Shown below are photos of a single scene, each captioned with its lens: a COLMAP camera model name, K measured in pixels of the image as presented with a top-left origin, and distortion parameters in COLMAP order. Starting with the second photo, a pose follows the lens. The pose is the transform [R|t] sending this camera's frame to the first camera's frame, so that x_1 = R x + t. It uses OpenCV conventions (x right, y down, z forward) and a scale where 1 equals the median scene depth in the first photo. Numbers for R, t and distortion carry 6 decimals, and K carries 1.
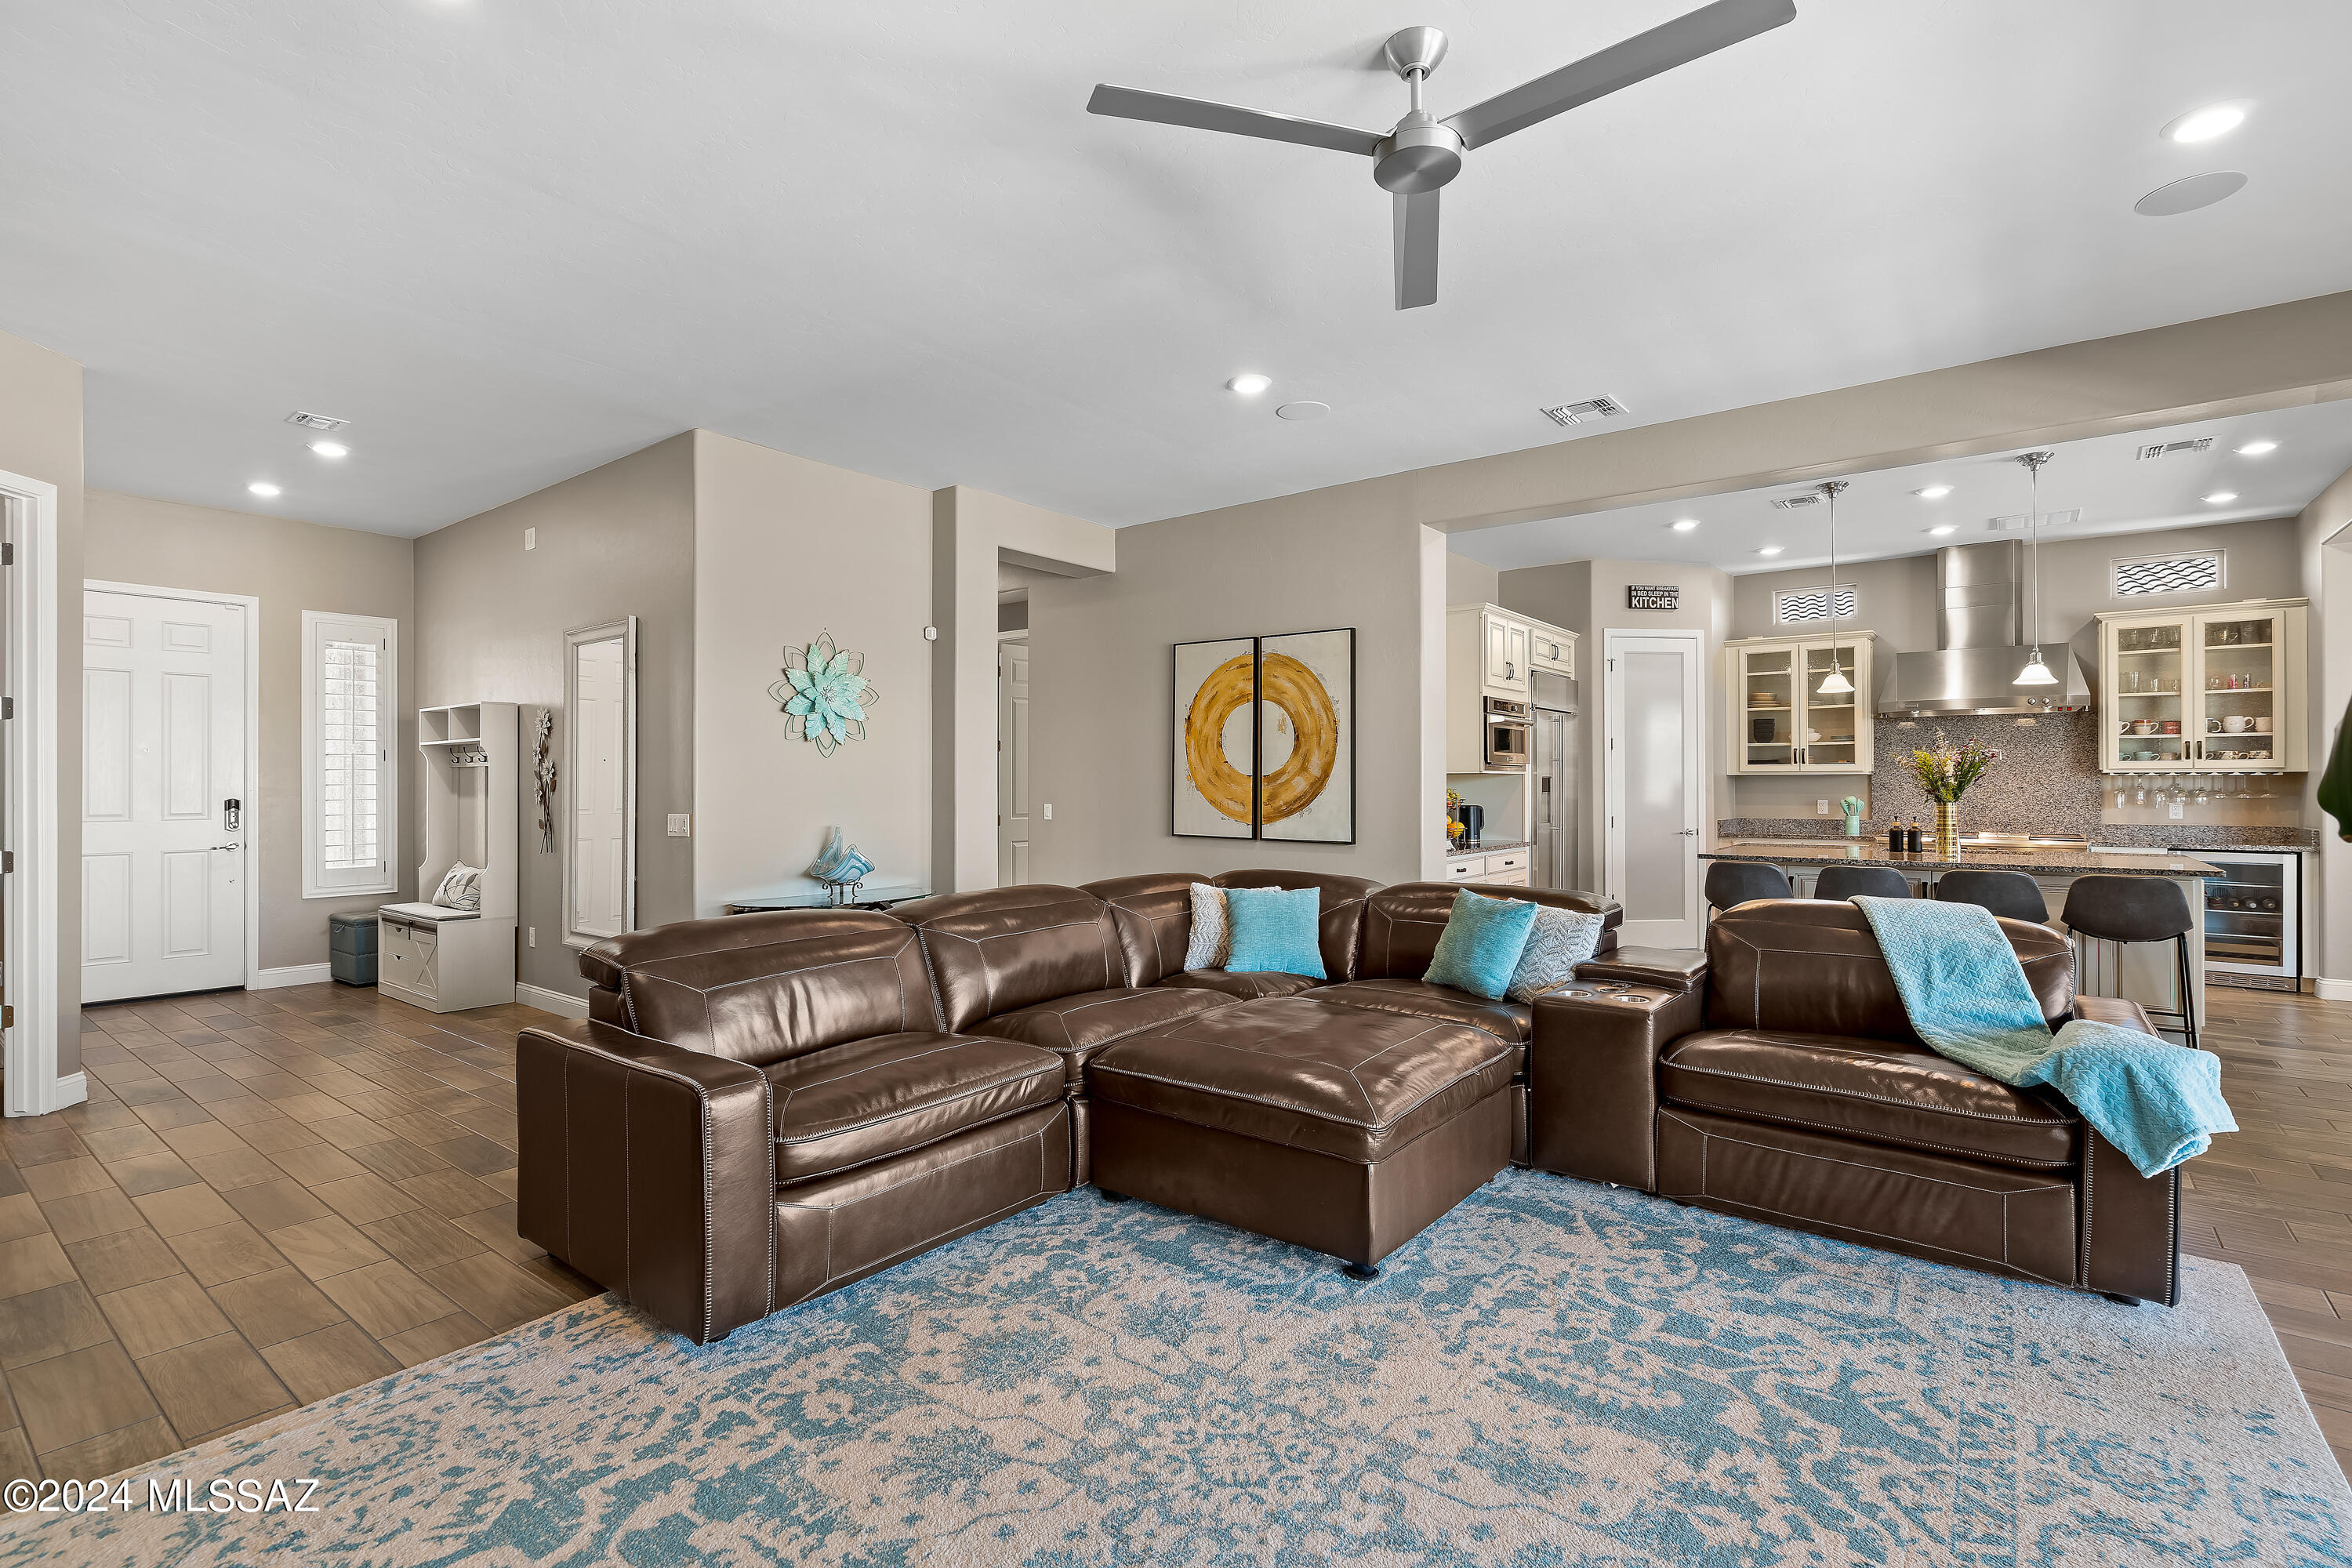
lens RADIAL K [[1089.6, 0, 1169.3], [0, 1089.6, 785.0], [0, 0, 1]] dist [-0.000707, 0.001075]
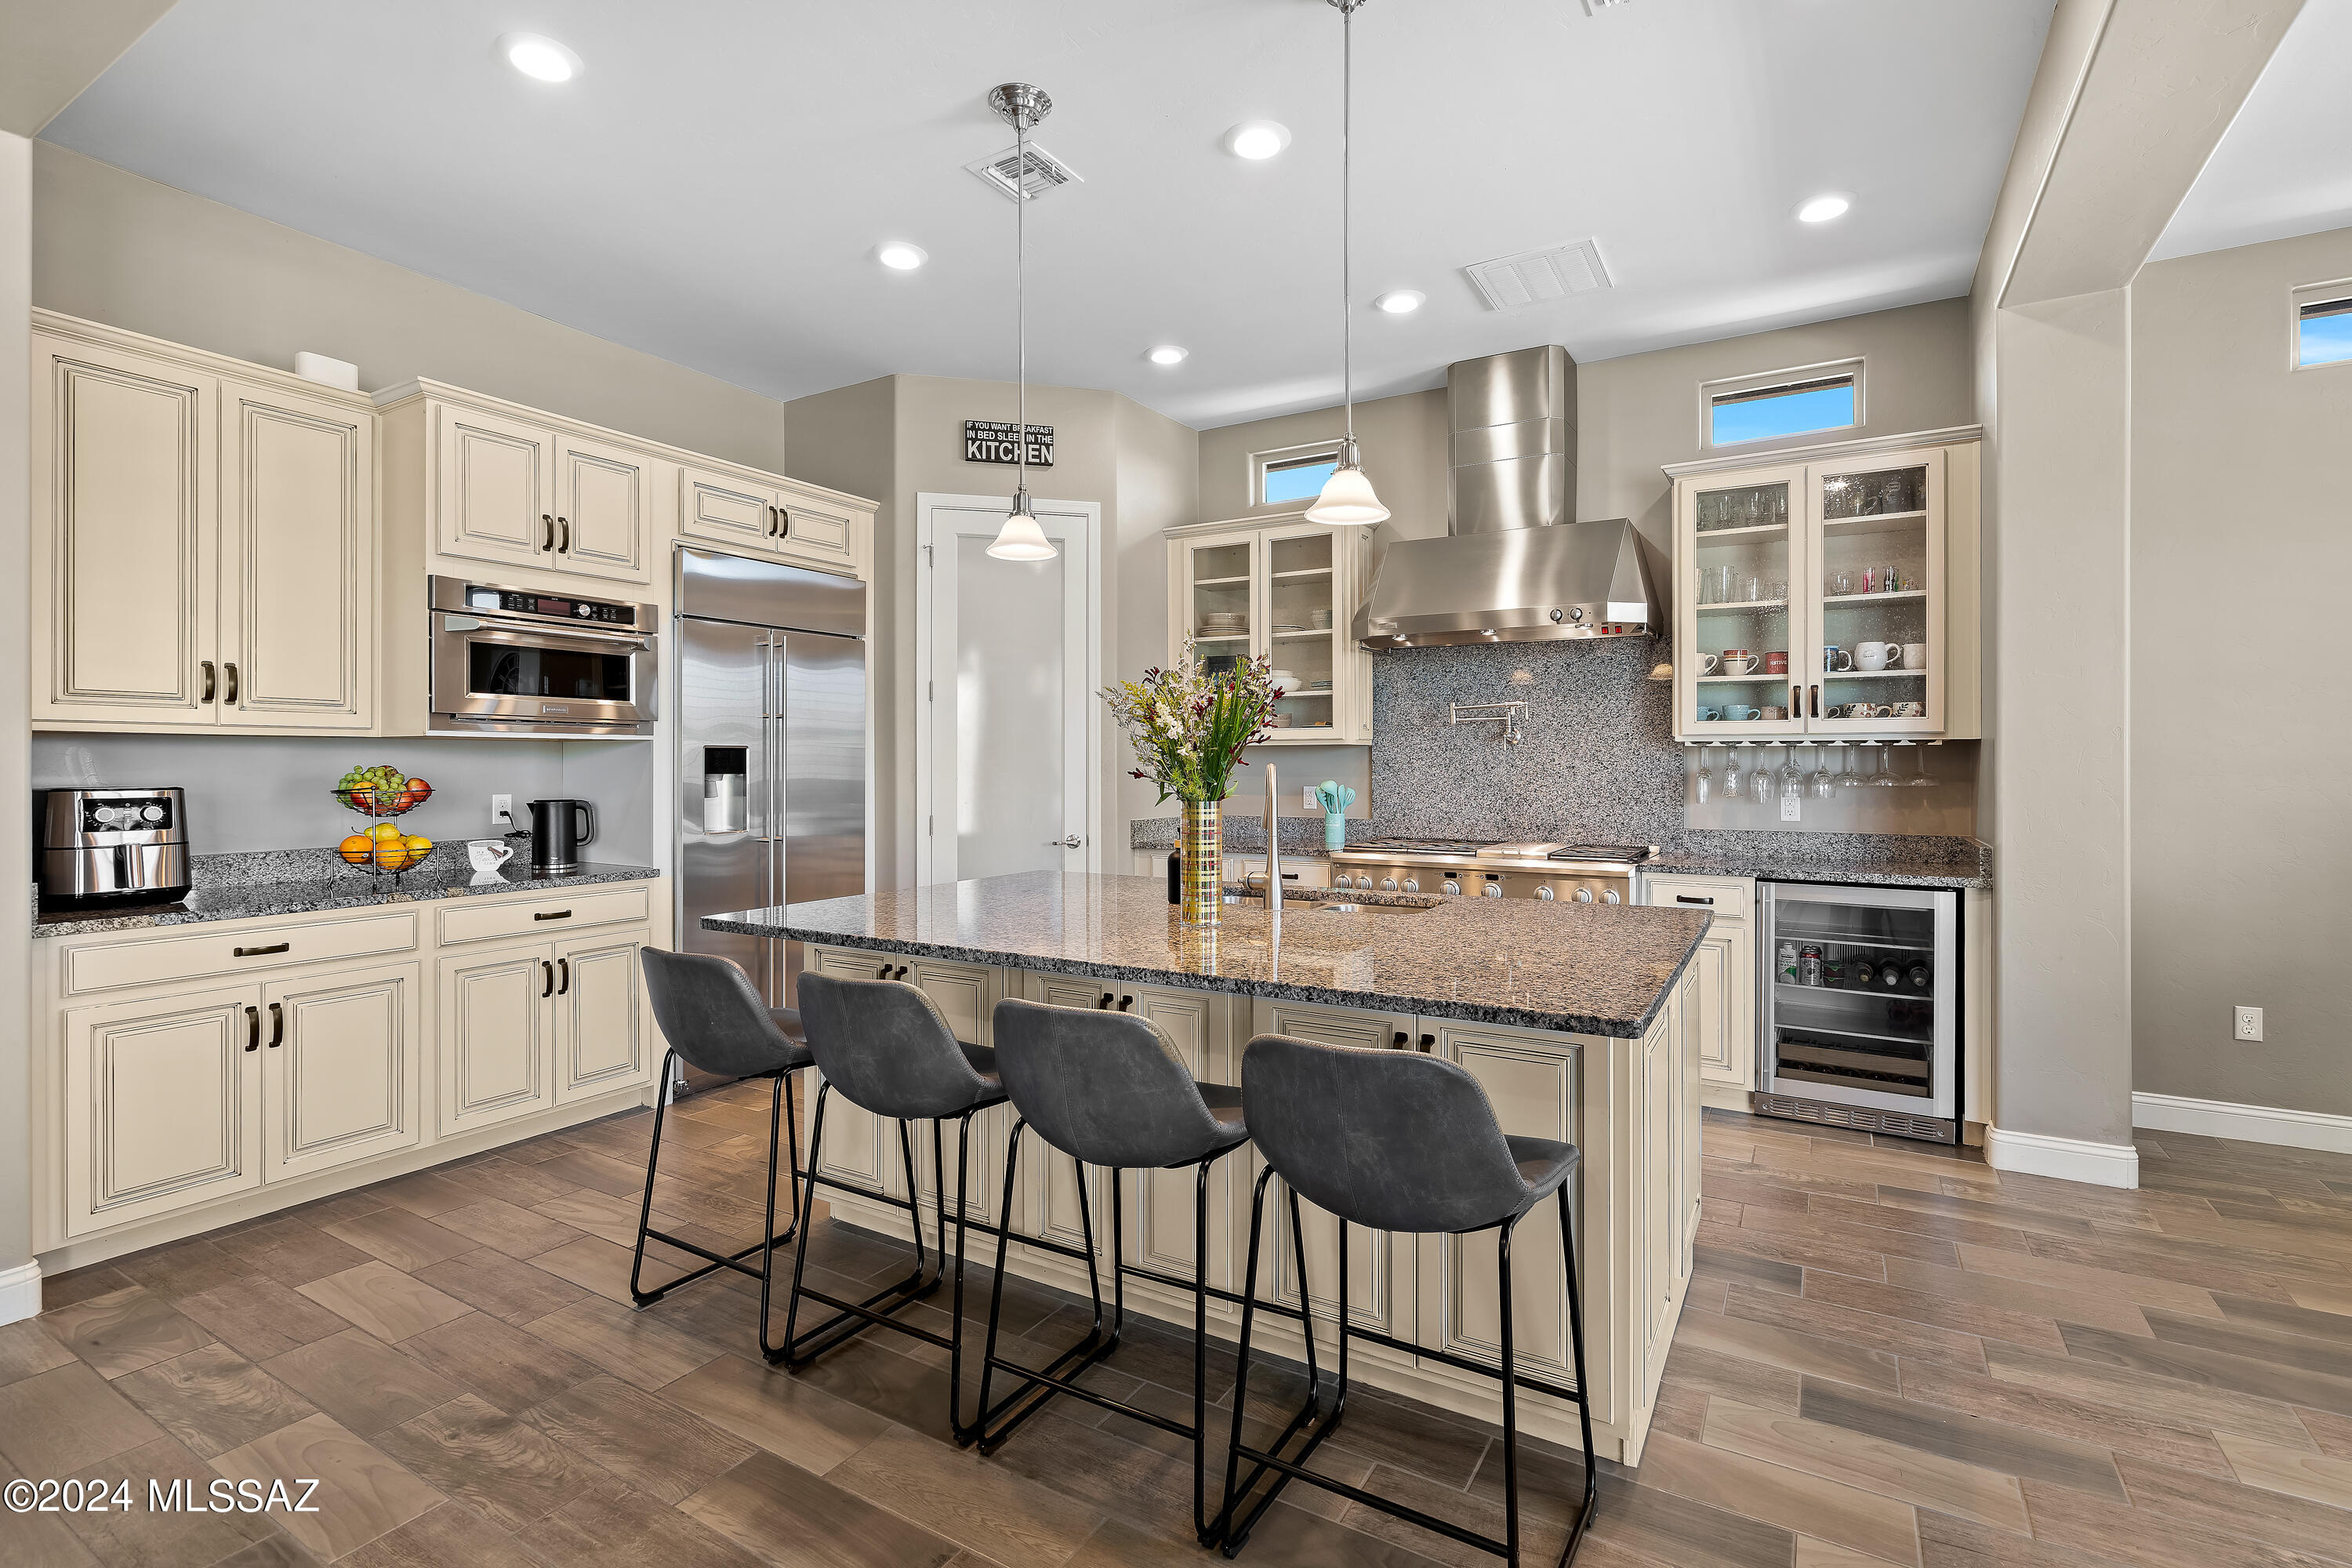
lens RADIAL K [[1089.6, 0, 1177.8], [0, 1089.6, 767.1], [0, 0, 1]] dist [-0.000707, 0.001075]
pose [[0.993629, 0.002131, 0.112682, 0.545217], [-0.002444, 0.999994, 0.002642, 0.001294], [-0.112675, -0.002900, 0.993628, 0.468627]]
